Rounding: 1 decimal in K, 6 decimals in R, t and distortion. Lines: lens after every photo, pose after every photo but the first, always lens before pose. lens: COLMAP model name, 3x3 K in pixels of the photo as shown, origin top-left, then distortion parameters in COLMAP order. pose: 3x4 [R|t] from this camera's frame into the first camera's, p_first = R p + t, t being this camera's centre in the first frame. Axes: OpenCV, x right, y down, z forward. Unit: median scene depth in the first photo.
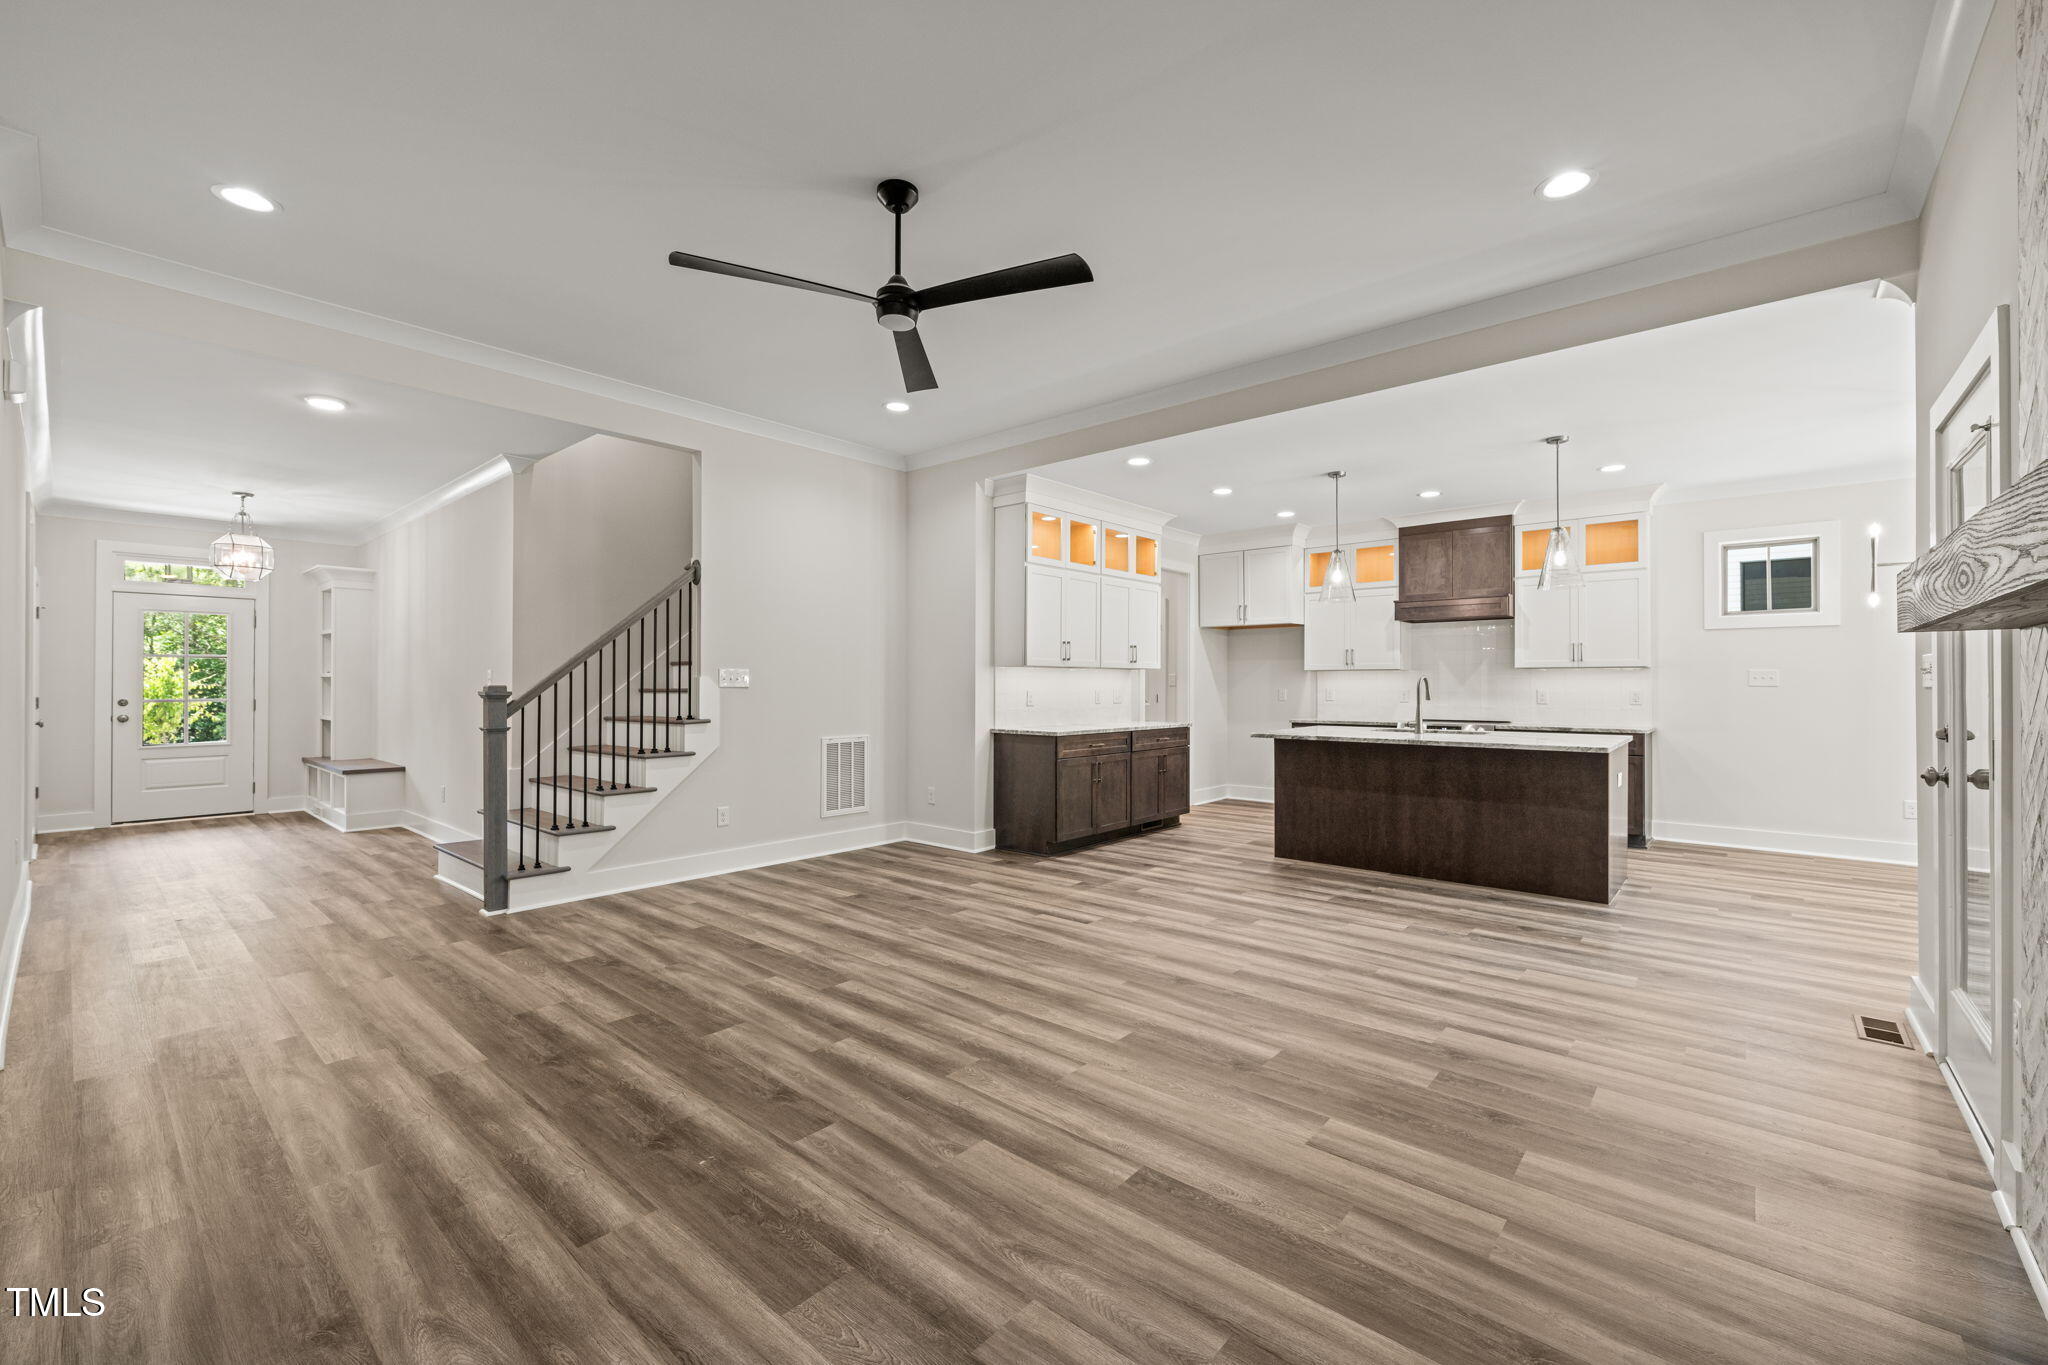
lens RADIAL K [[842.2, 0, 1044.5], [0, 842.2, 680.2], [0, 0, 1]] dist [0.001414, 0.000103]
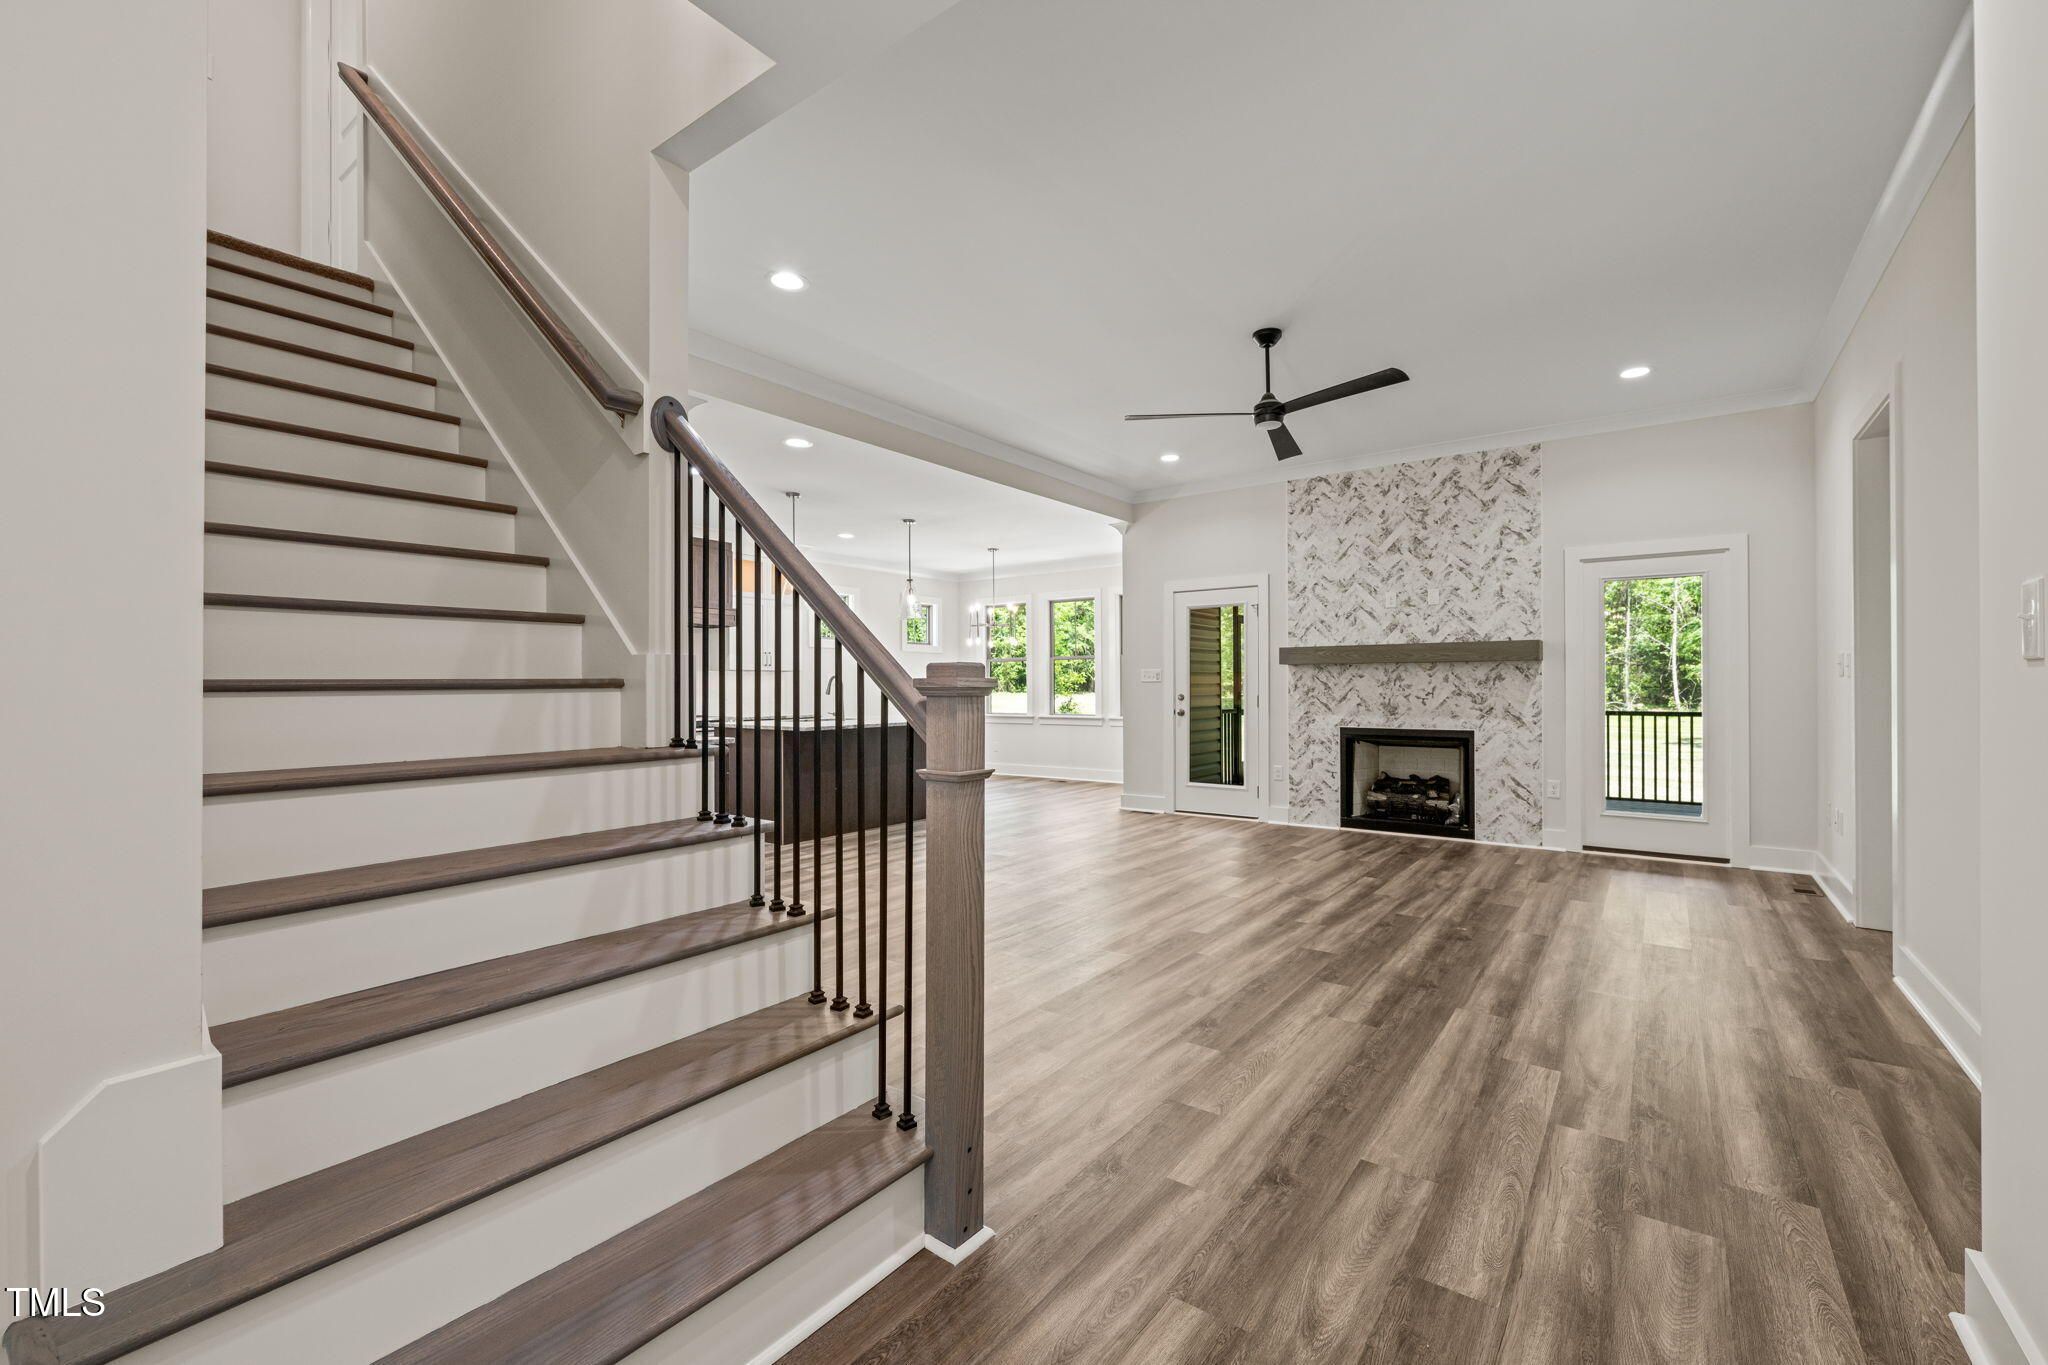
lens RADIAL K [[842.2, 0, 1044.5], [0, 842.2, 680.2], [0, 0, 1]] dist [0.001414, 0.000103]
pose [[-0.077538, 0.009379, 0.996945, -1.345962], [0.000184, 0.999956, -0.009393, 0.023392], [-0.996989, -0.000545, -0.077536, 1.268420]]
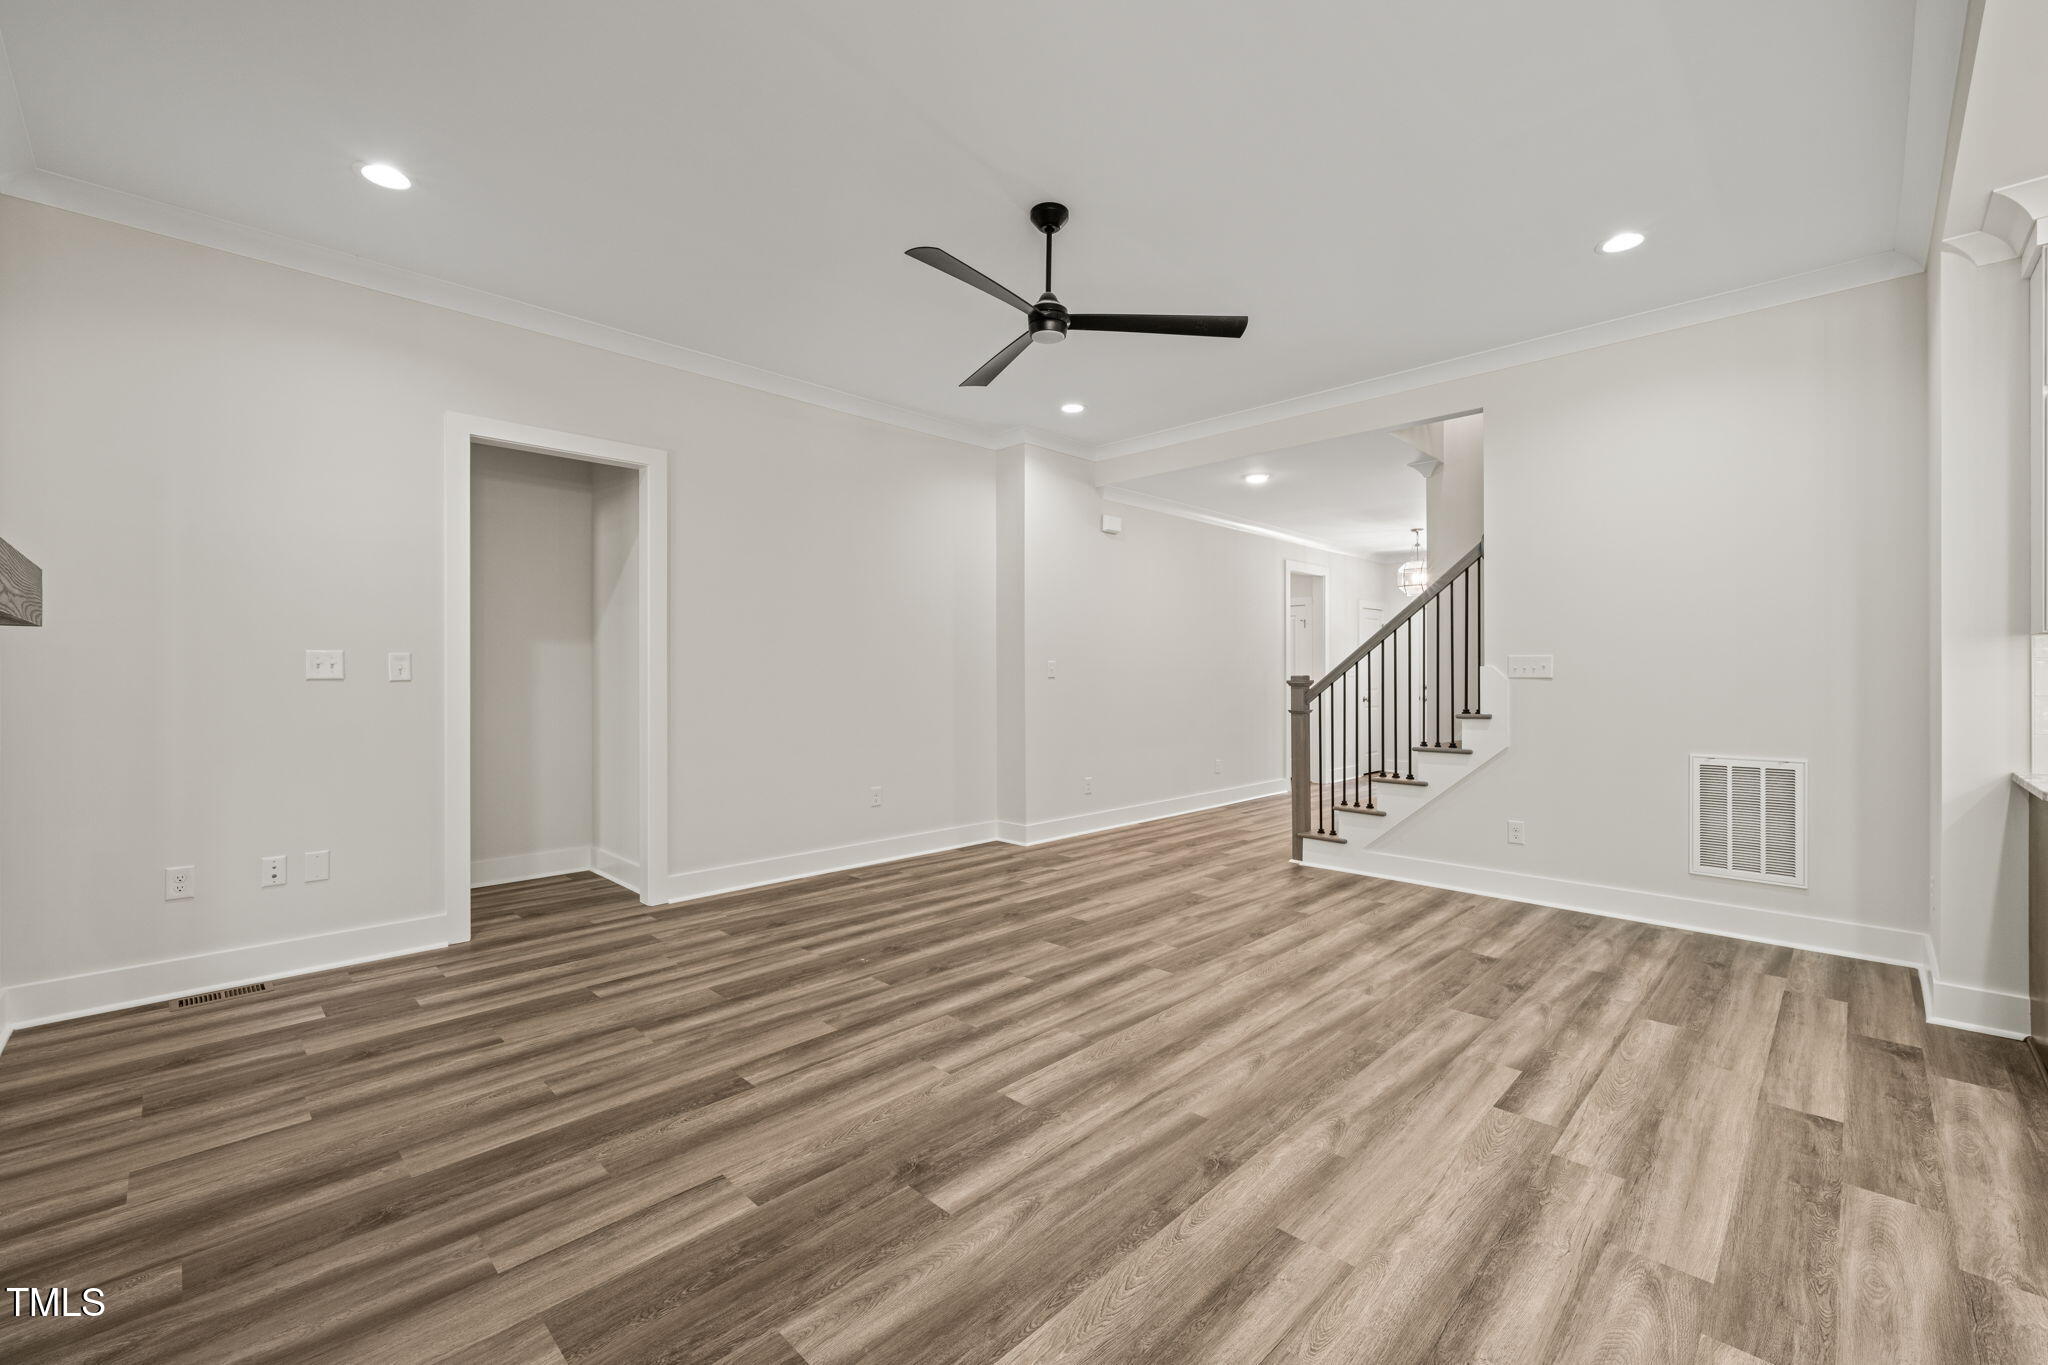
lens RADIAL K [[840.6, 0, 1019.4], [0, 840.6, 680.3], [0, 0, 1]] dist [0.001614, -0.000095]
pose [[-0.080828, 0.007221, -0.996702, 0.759425], [0.005618, 0.999961, 0.006789, 0.002623], [0.996712, -0.005050, -0.080866, 0.888360]]
